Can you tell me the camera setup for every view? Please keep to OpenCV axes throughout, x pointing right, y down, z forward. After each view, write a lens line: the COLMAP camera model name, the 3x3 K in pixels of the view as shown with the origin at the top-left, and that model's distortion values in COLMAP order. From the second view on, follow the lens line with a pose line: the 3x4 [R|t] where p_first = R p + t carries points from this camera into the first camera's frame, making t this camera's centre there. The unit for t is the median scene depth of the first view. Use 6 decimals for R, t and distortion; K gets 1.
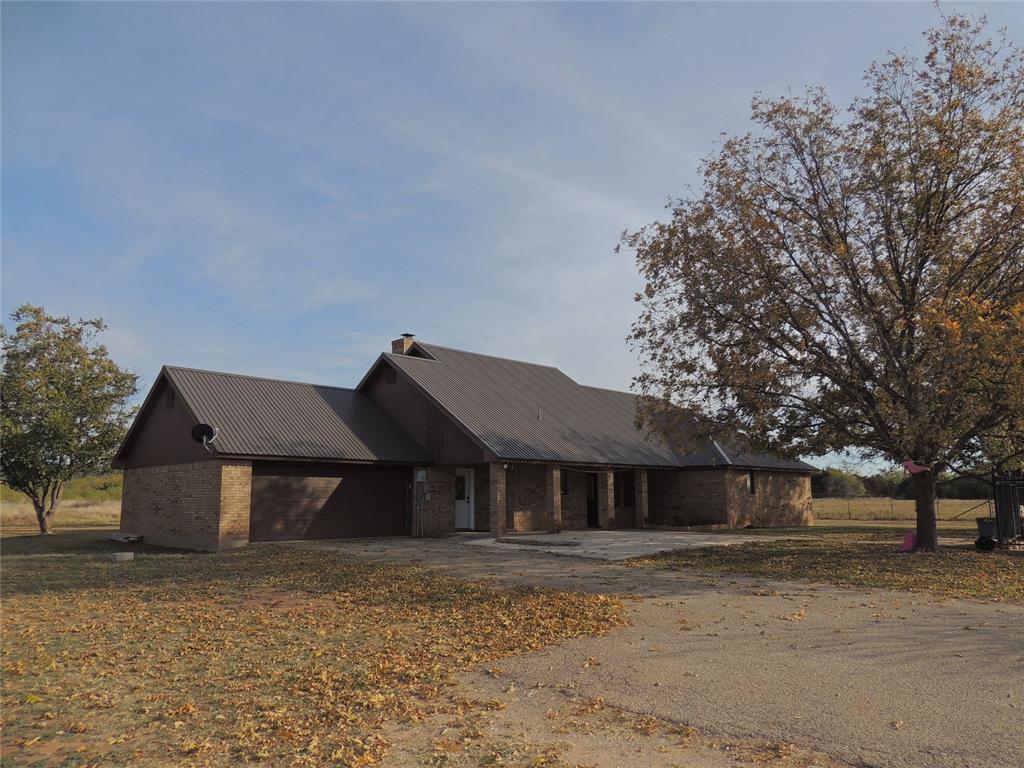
lens RADIAL K [[727.9, 0, 512.0], [0, 727.9, 384.0], [0, 0, 1]] dist [-0.019495, -0.000666]
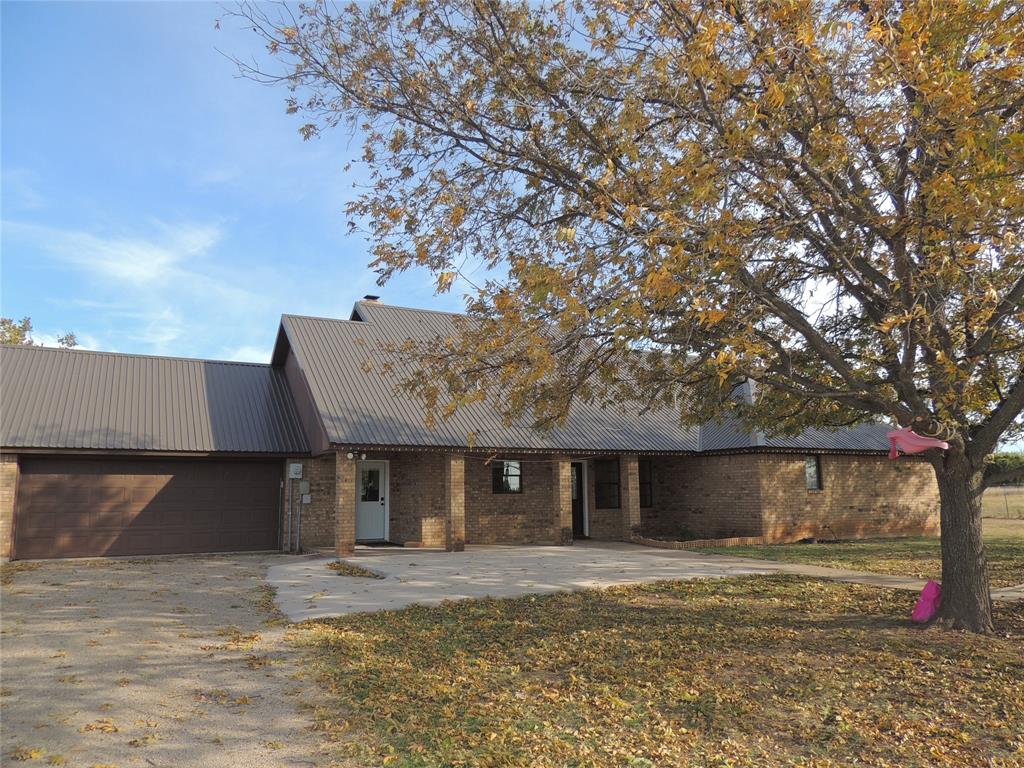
lens RADIAL K [[727.9, 0, 512.0], [0, 727.9, 384.0], [0, 0, 1]] dist [-0.019495, -0.000666]
pose [[0.954334, -0.050591, -0.294426, 0.295223], [0.053996, 0.998535, 0.003444, 0.043264], [0.293821, -0.019184, 0.955668, 0.326703]]
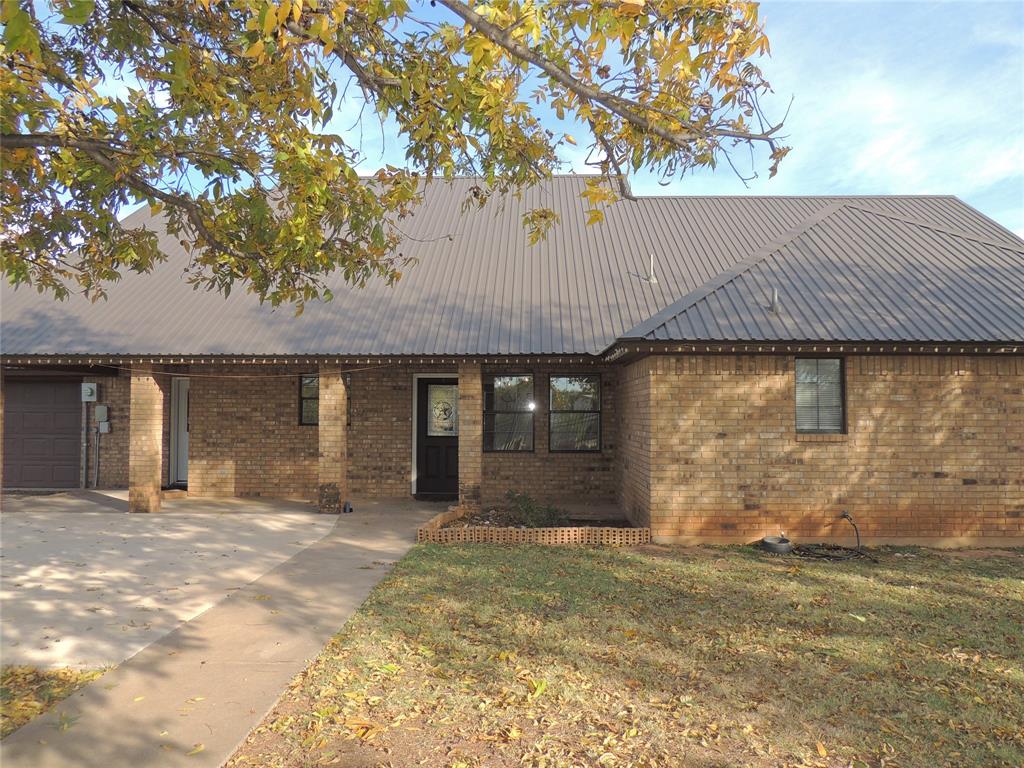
lens RADIAL K [[727.9, 0, 512.0], [0, 727.9, 384.0], [0, 0, 1]] dist [-0.019495, -0.000666]
pose [[0.686491, -0.022030, -0.726805, 0.508730], [0.109536, 0.991268, 0.073415, 0.107053], [0.718841, -0.130010, 0.682909, 0.791061]]
